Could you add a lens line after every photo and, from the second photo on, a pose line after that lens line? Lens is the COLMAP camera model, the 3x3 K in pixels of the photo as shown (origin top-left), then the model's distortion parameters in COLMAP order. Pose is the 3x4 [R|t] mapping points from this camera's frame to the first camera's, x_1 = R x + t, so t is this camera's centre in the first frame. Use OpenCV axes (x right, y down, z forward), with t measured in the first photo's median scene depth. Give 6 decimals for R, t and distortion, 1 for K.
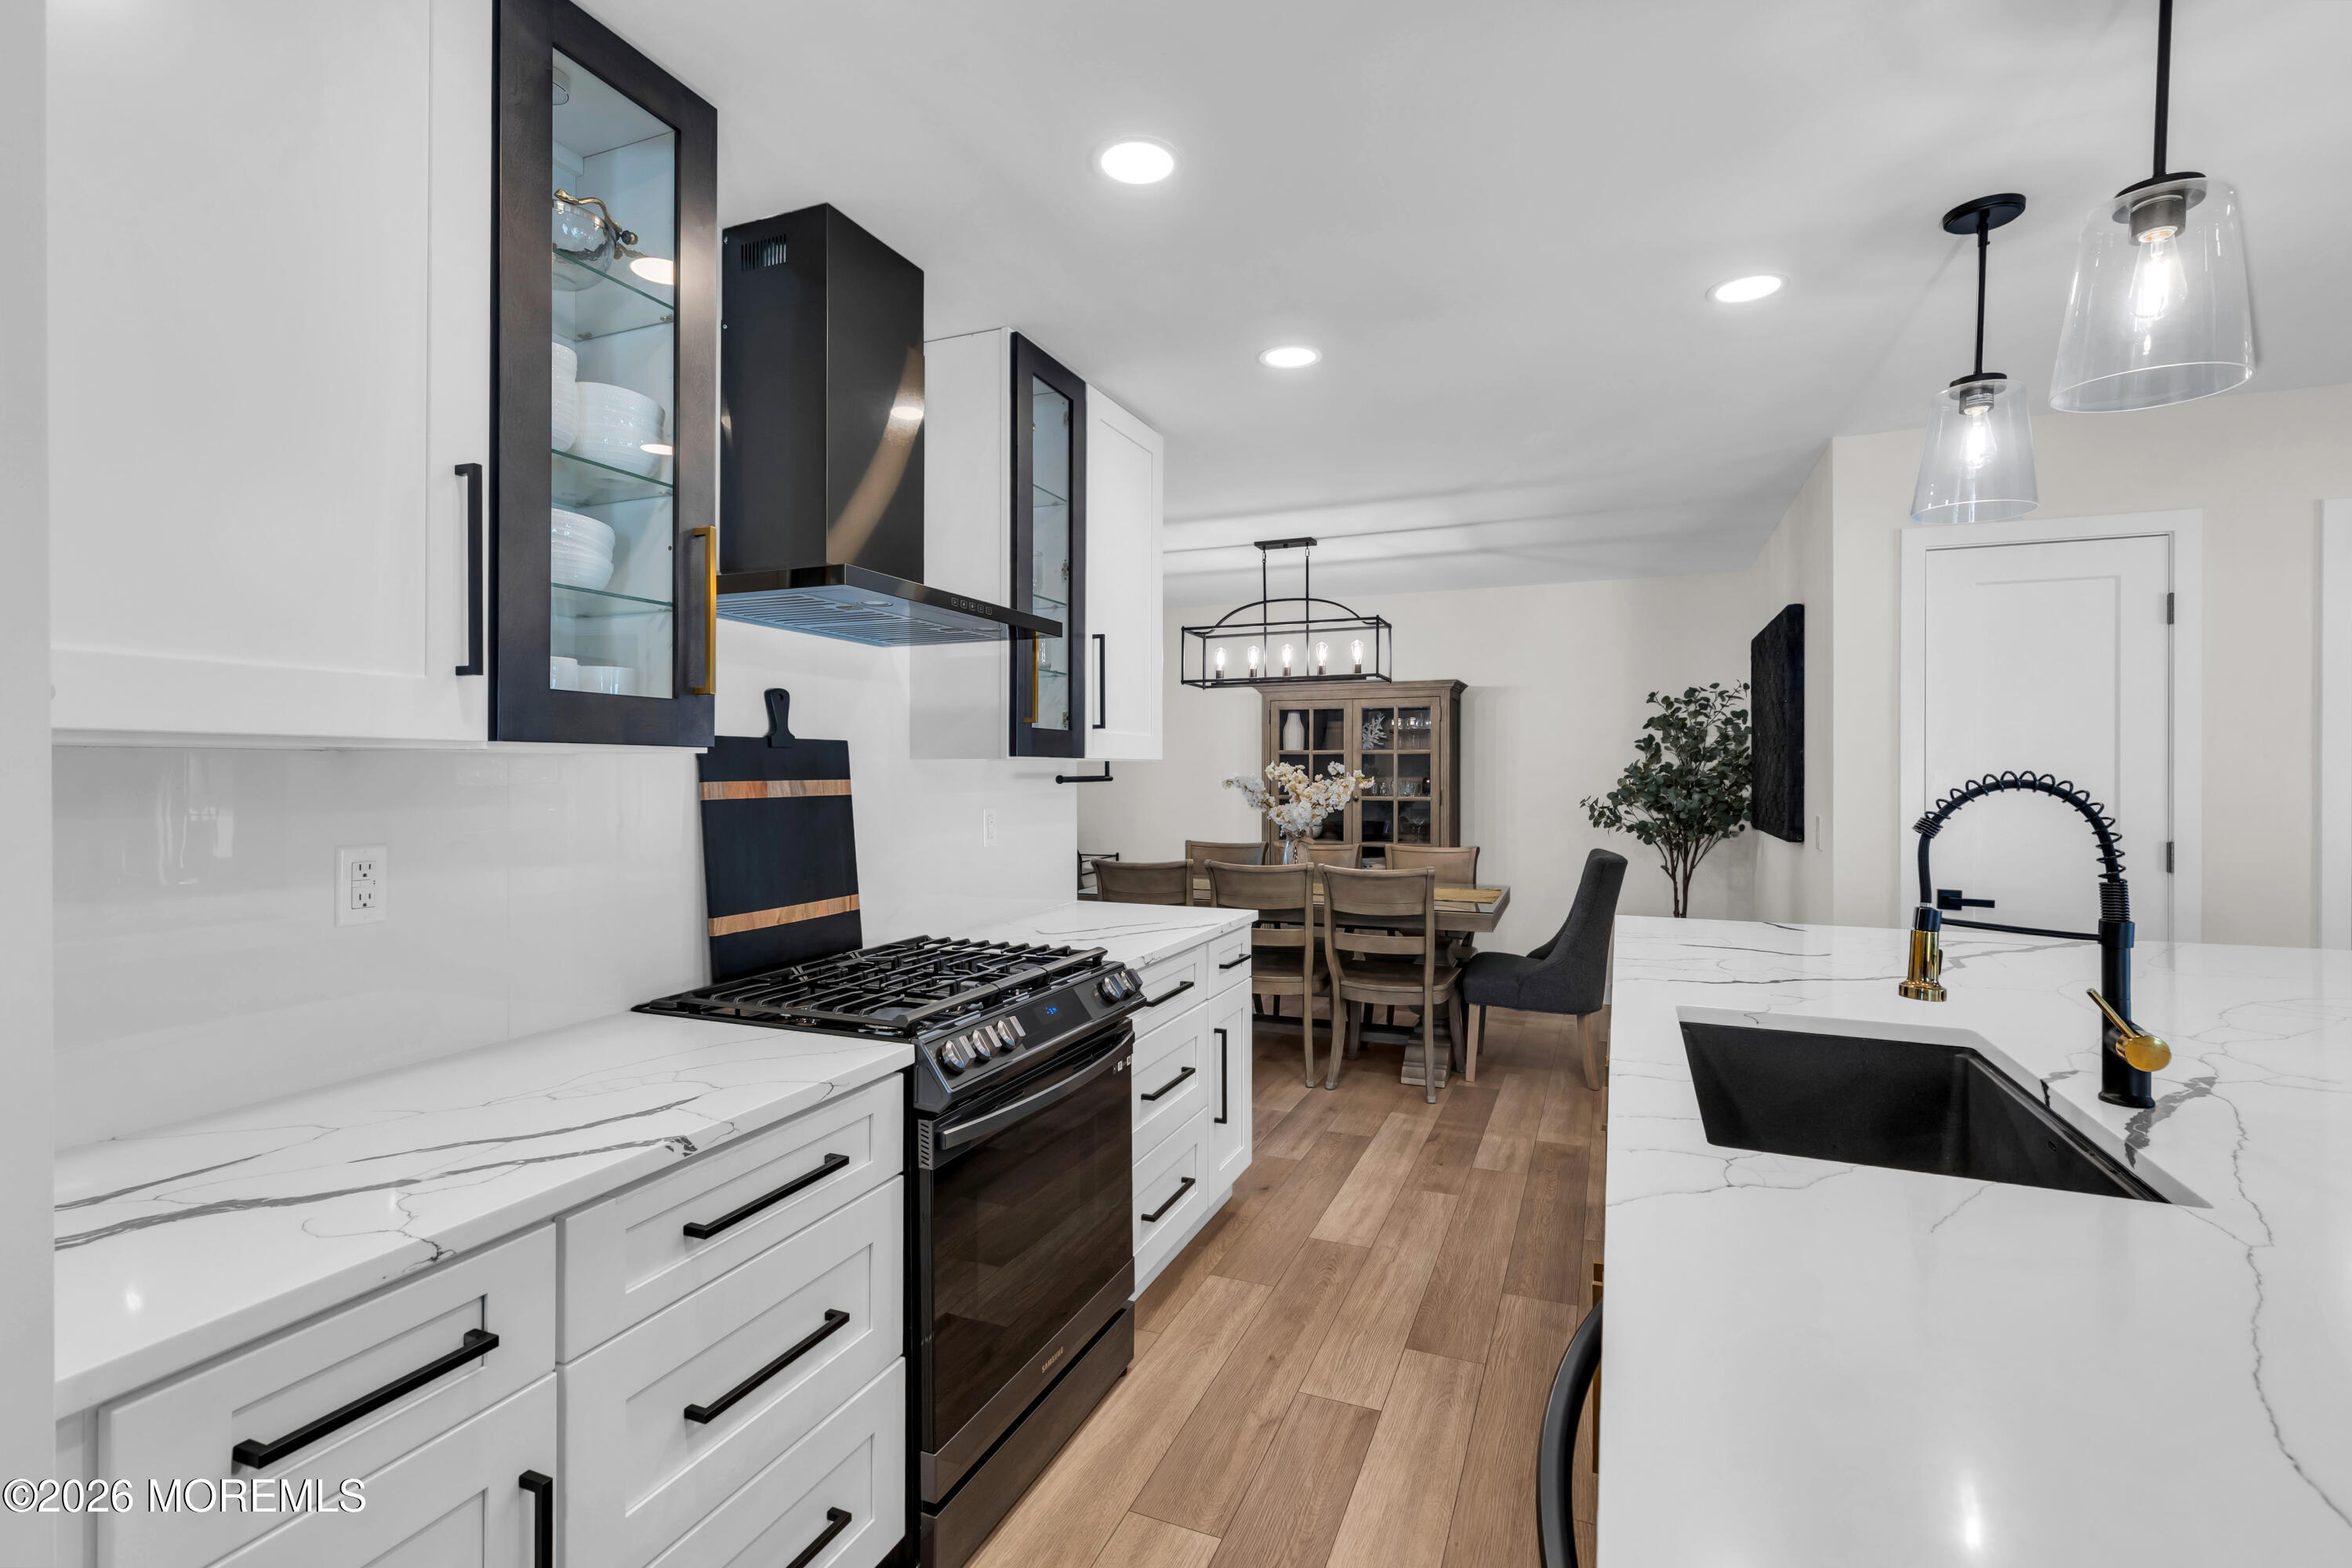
lens RADIAL K [[1062.0, 0, 1173.1], [0, 1062.0, 769.5], [0, 0, 1]] dist [0.007426, -0.000573]
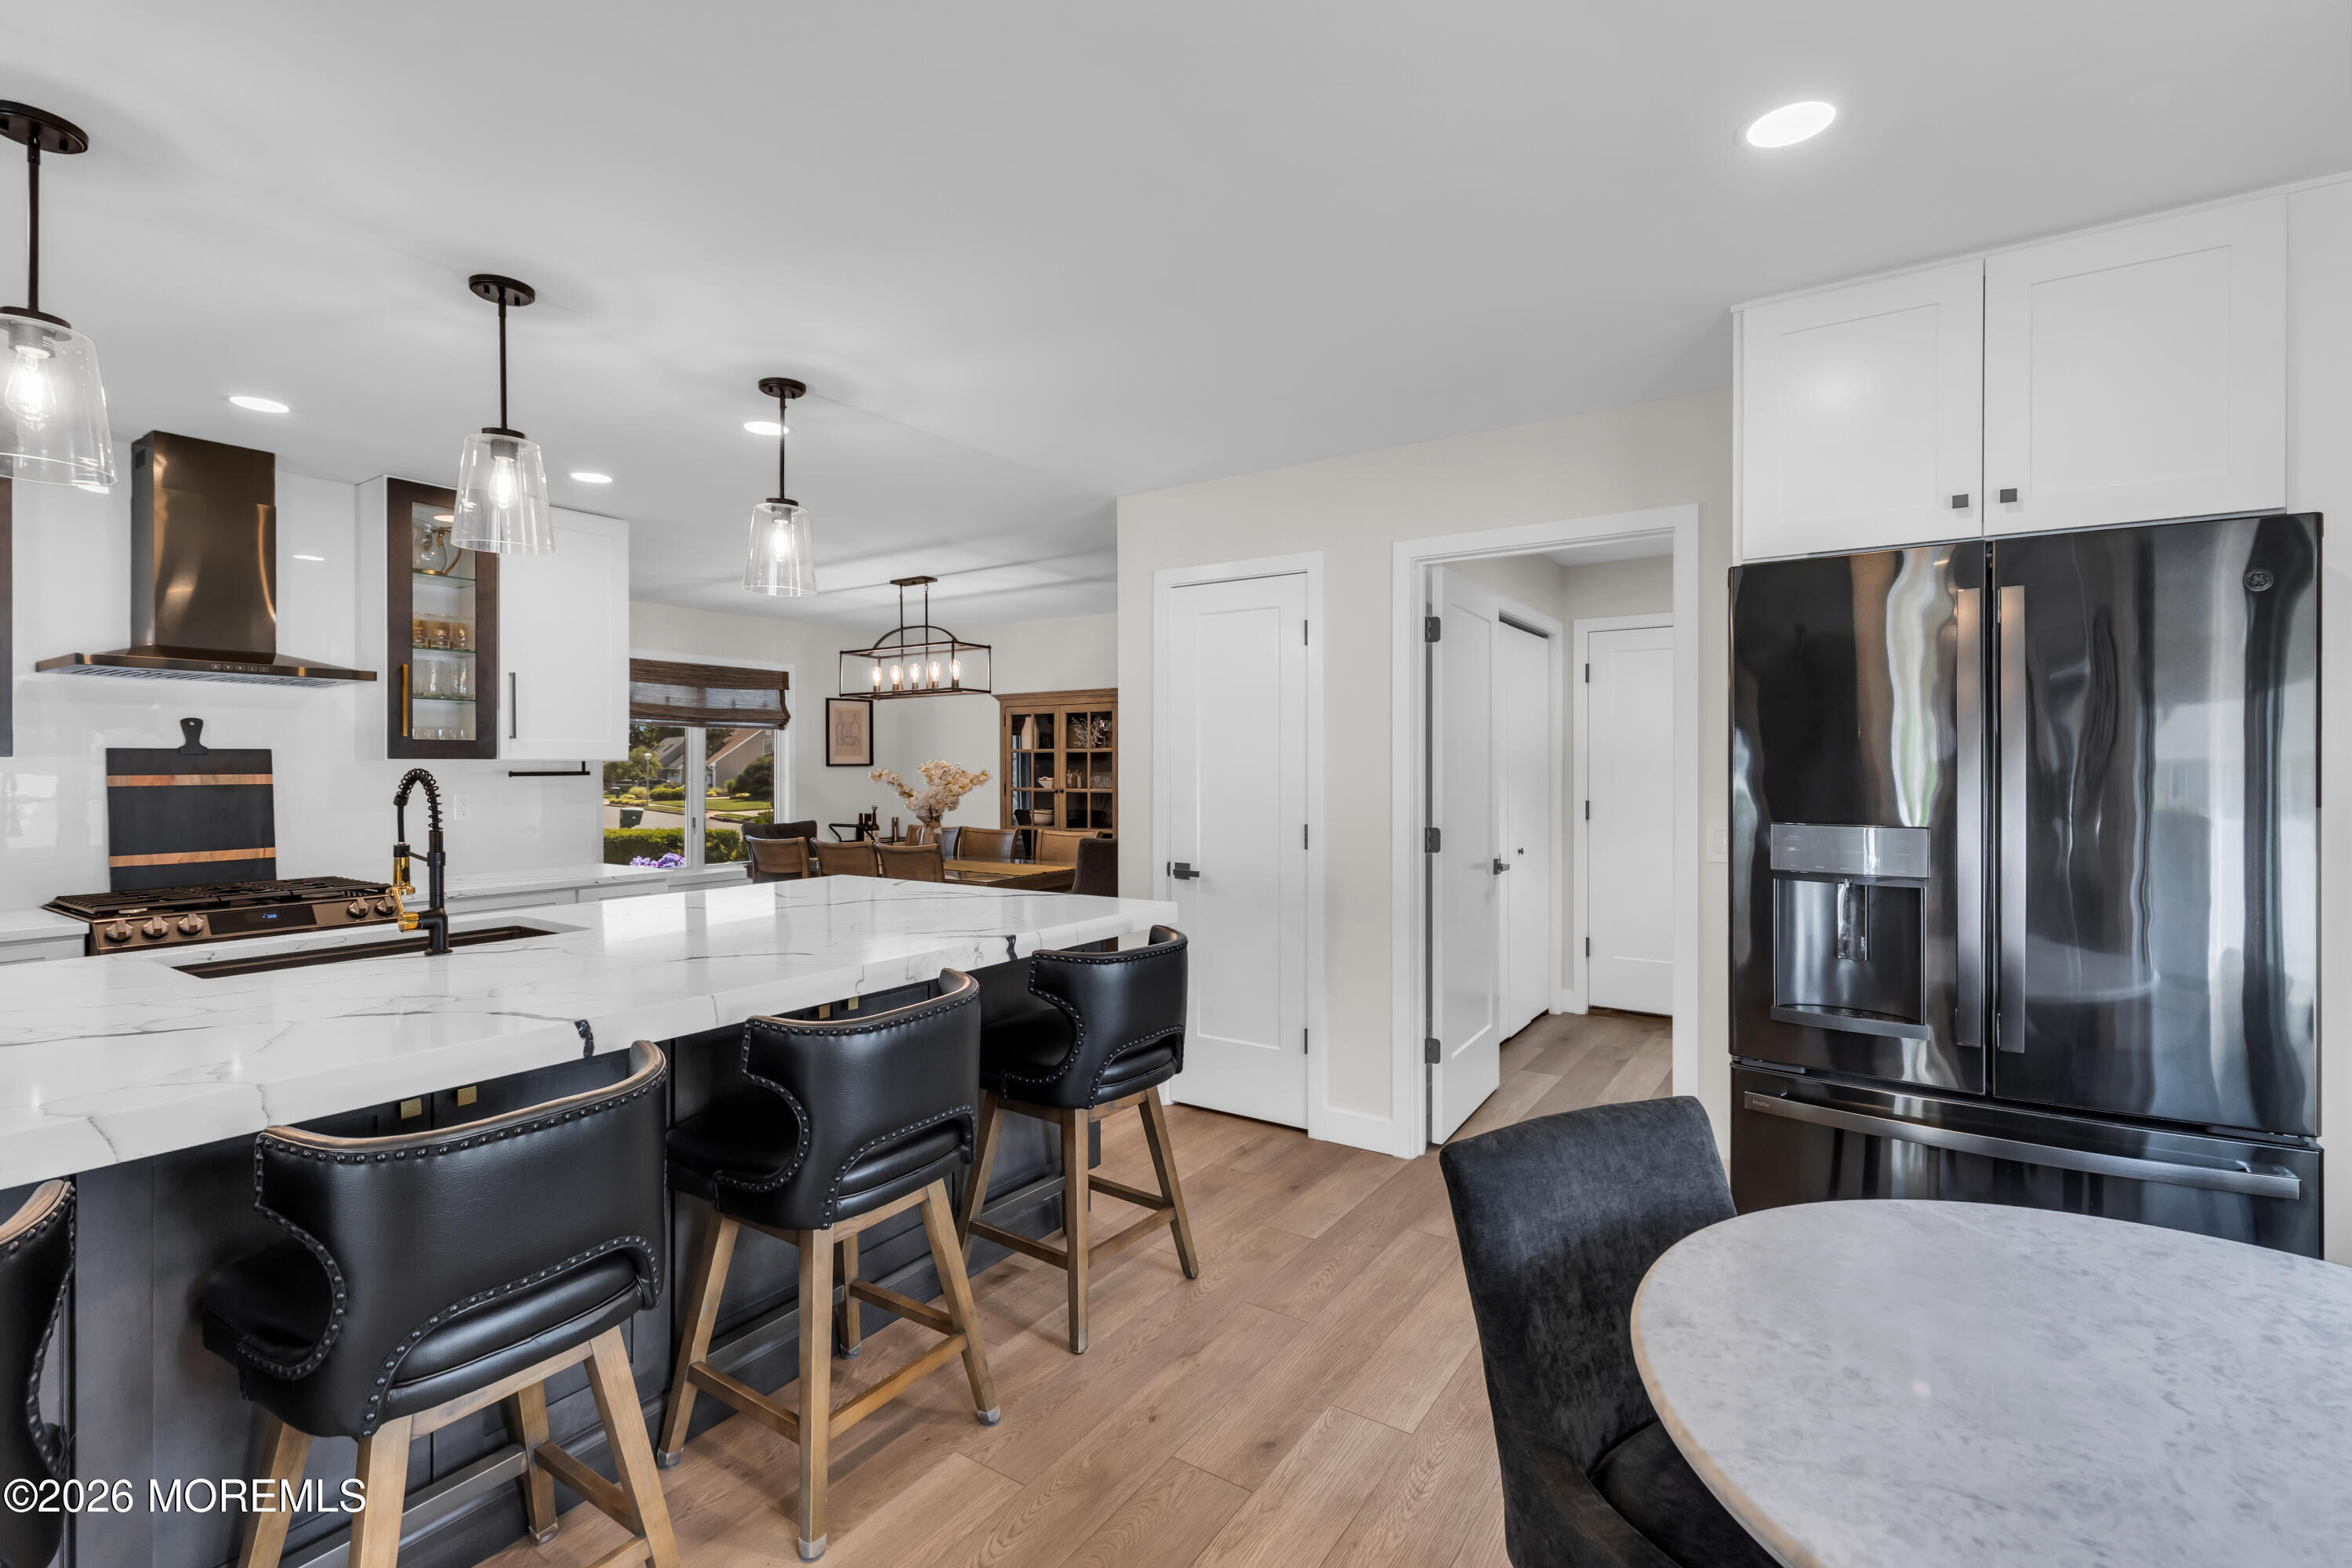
lens RADIAL K [[1062.0, 0, 1180.0], [0, 1062.0, 767.0], [0, 0, 1]] dist [0.007426, -0.000573]
pose [[0.980734, -0.002200, -0.195333, 0.840315], [0.002506, 0.999996, 0.001319, 0.000084], [0.195330, -0.001783, 0.980736, -0.179564]]
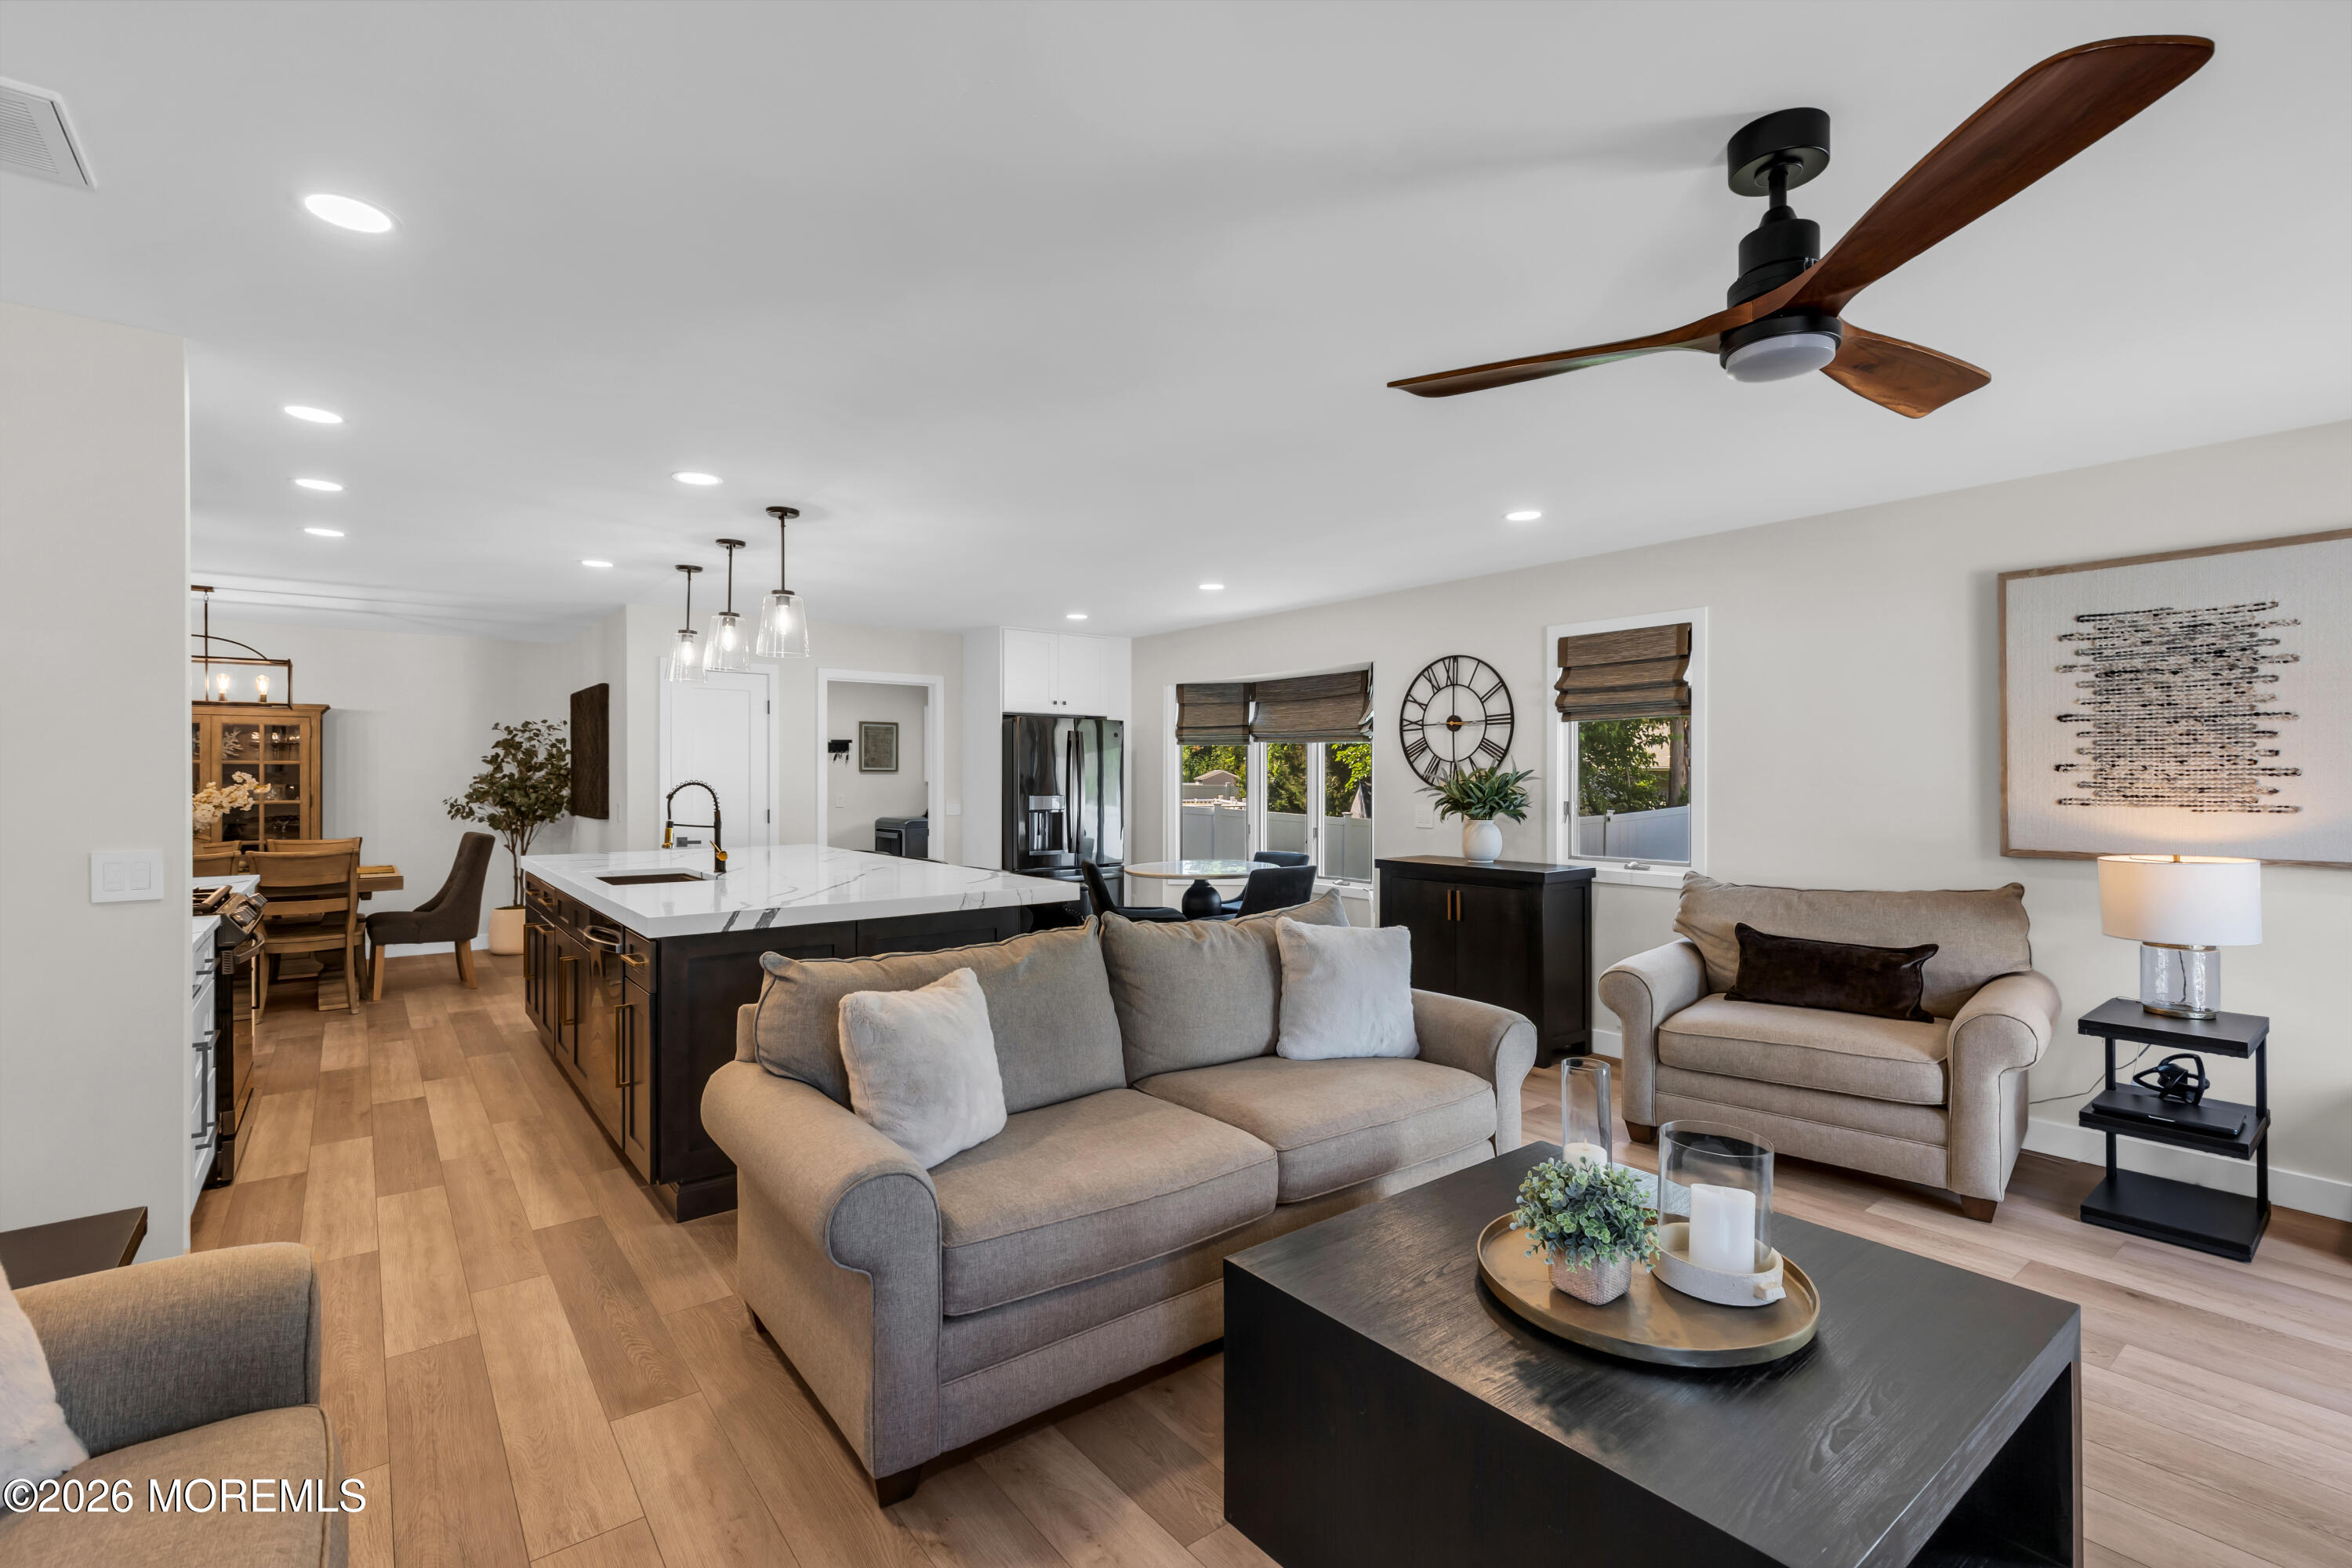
lens RADIAL K [[1062.0, 0, 1183.3], [0, 1062.0, 777.6], [0, 0, 1]] dist [0.007426, -0.000573]
pose [[0.487956, -0.001969, 0.872866, -0.507690], [-0.000014, 0.999997, 0.002263, -0.004243], [-0.872868, -0.001116, 0.487954, -0.728555]]
